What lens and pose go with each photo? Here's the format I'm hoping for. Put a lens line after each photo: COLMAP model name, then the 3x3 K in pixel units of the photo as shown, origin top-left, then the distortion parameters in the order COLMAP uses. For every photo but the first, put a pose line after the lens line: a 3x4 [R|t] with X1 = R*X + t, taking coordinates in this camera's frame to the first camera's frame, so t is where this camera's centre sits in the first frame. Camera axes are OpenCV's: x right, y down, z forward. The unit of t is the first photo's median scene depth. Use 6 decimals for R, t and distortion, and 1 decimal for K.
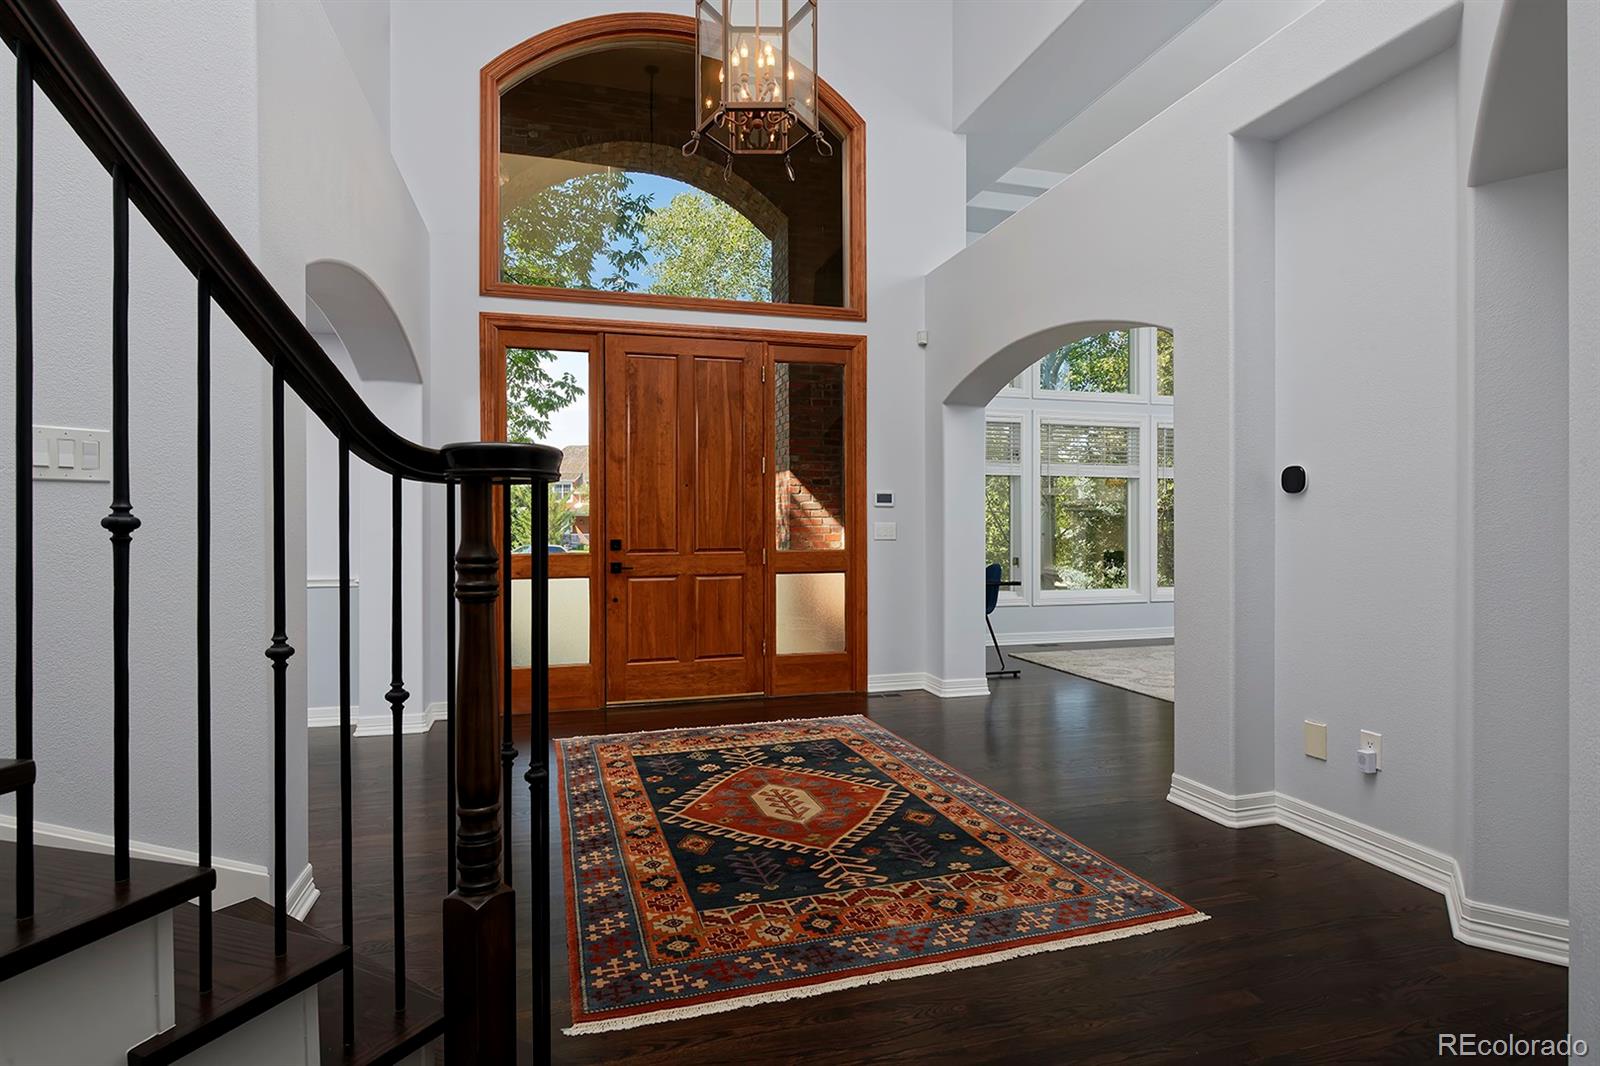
lens RADIAL K [[853.2, 0, 803.2], [0, 853.2, 536.9], [0, 0, 1]] dist [0.000046, -0.000057]
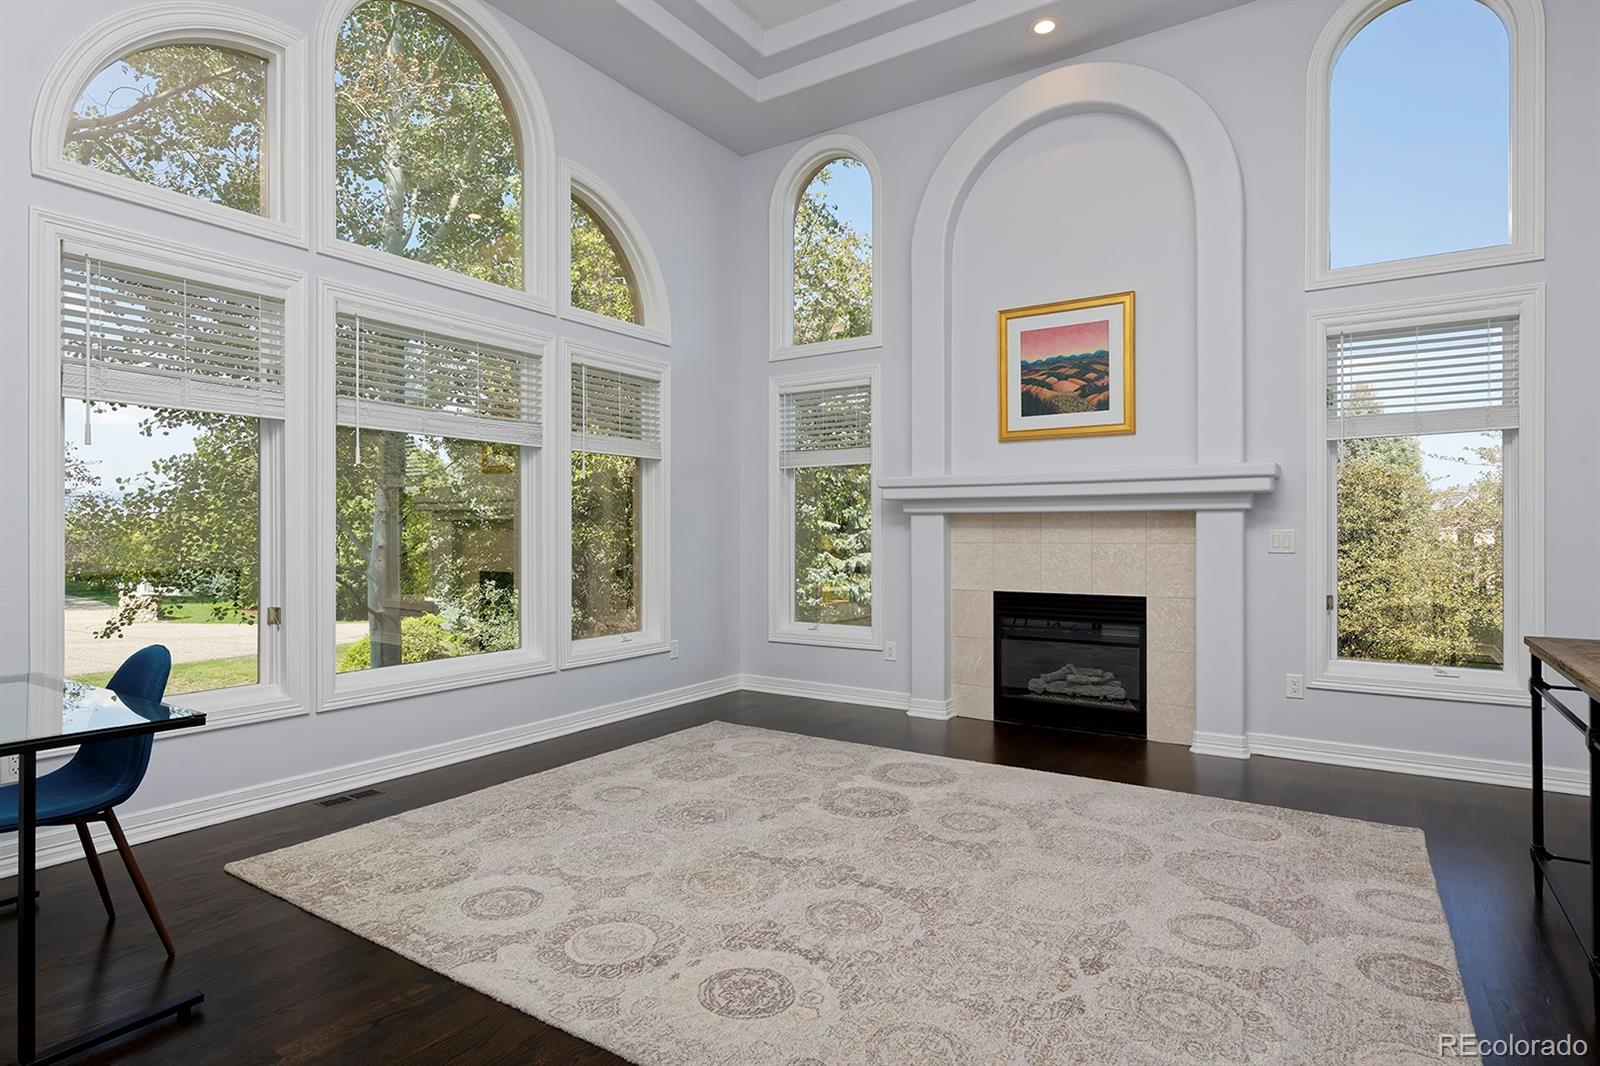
lens RADIAL K [[853.2, 0, 801.5], [0, 853.2, 536.9], [0, 0, 1]] dist [0.000046, -0.000057]
pose [[0.766661, -0.013304, 0.641915, 0.156229], [0.018257, 0.999833, -0.001083, -0.005277], [-0.641793, 0.012550, 0.766775, 0.435519]]
